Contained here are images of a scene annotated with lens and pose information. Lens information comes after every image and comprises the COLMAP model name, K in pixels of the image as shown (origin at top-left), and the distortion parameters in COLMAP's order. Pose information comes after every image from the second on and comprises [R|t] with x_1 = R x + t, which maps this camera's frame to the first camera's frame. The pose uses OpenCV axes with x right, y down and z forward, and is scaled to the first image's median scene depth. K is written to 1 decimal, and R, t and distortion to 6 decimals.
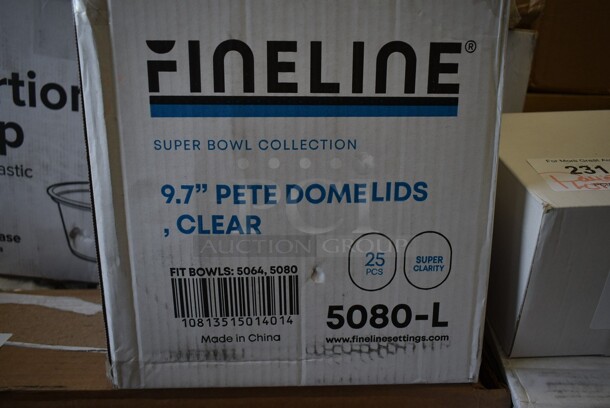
lens RADIAL K [[486.2, 0, 305.0], [0, 486.2, 204.0], [0, 0, 1]] dist [-0.012292, 0.014213]
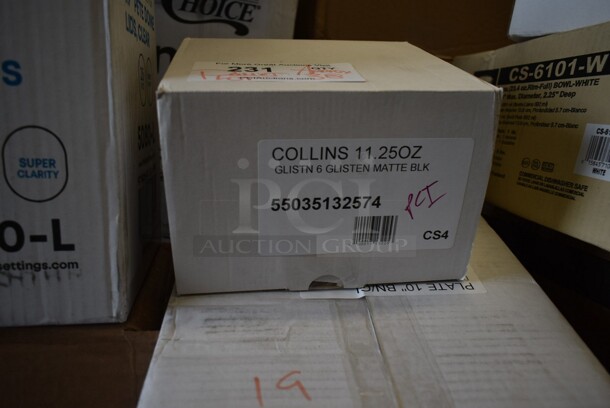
lens RADIAL K [[486.2, 0, 305.0], [0, 486.2, 204.0], [0, 0, 1]] dist [-0.012292, 0.014213]
pose [[0.989504, 0.006466, 0.144362, 0.557387], [-0.001711, 0.999453, -0.033038, 0.200273], [-0.144497, 0.032444, 0.988973, 0.134830]]
